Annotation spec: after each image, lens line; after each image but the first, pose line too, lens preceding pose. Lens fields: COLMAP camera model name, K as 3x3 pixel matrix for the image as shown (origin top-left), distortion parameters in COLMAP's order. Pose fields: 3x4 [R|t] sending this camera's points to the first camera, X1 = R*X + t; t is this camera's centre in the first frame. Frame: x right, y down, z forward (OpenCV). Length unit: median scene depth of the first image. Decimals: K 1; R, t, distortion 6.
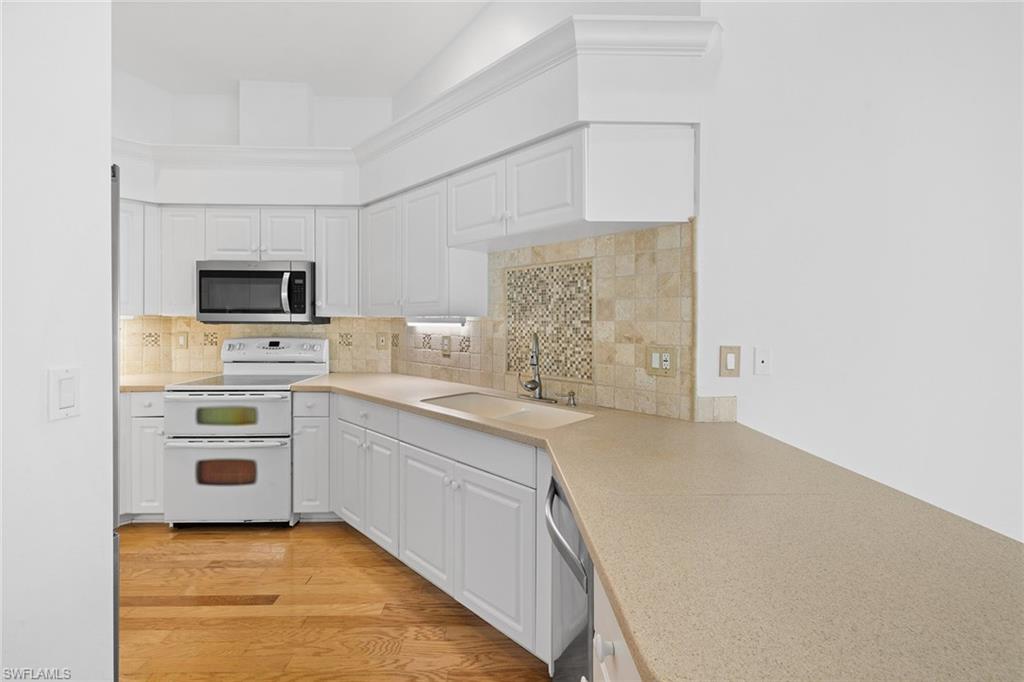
lens RADIAL K [[433.9, 0, 505.9], [0, 433.9, 325.2], [0, 0, 1]] dist [-0.002914, 0.001507]
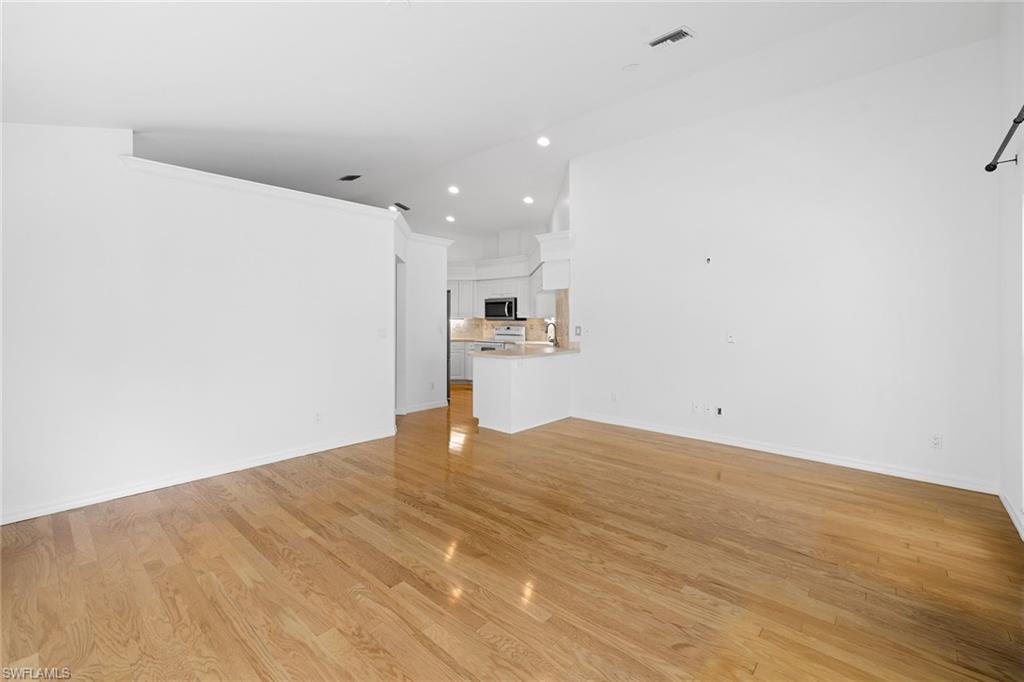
lens RADIAL K [[433.9, 0, 510.1], [0, 433.9, 317.3], [0, 0, 1]] dist [-0.002914, 0.001507]
pose [[0.733775, -0.008601, -0.679338, 1.764631], [-0.002466, 0.999880, -0.015322, 0.023930], [0.679388, 0.012918, 0.733665, -1.302700]]
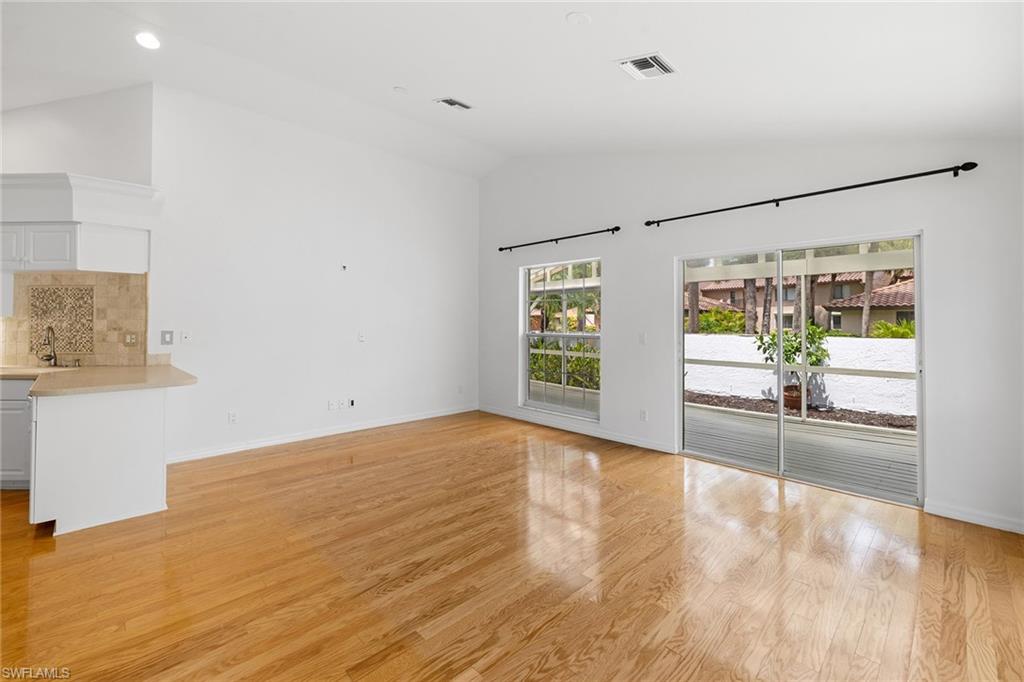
lens RADIAL K [[433.9, 0, 506.1], [0, 433.9, 312.8], [0, 0, 1]] dist [-0.002914, 0.001507]
pose [[0.731247, 0.010706, 0.682028, 0.200924], [0.007297, 0.999697, -0.023516, 0.015272], [-0.682073, 0.022173, 0.730948, -1.373950]]
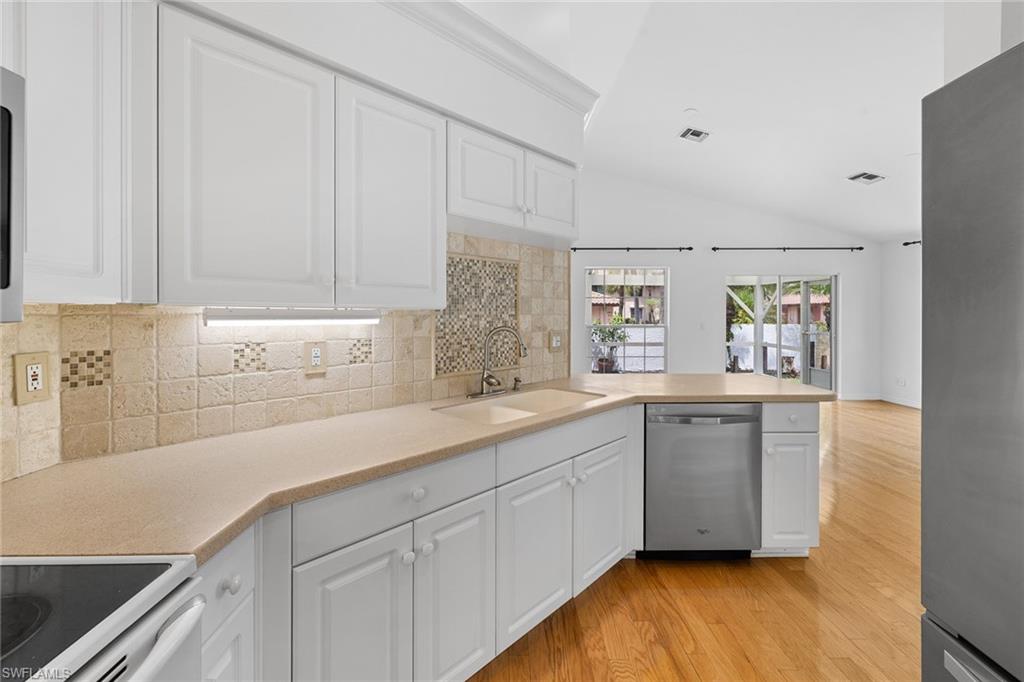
lens RADIAL K [[433.9, 0, 505.7], [0, 433.9, 317.3], [0, 0, 1]] dist [-0.002914, 0.001507]
pose [[0.008015, -0.011016, 0.999907, -0.876389], [0.008683, 0.999902, 0.010946, -0.014067], [-0.999930, 0.008594, 0.008109, 0.912358]]
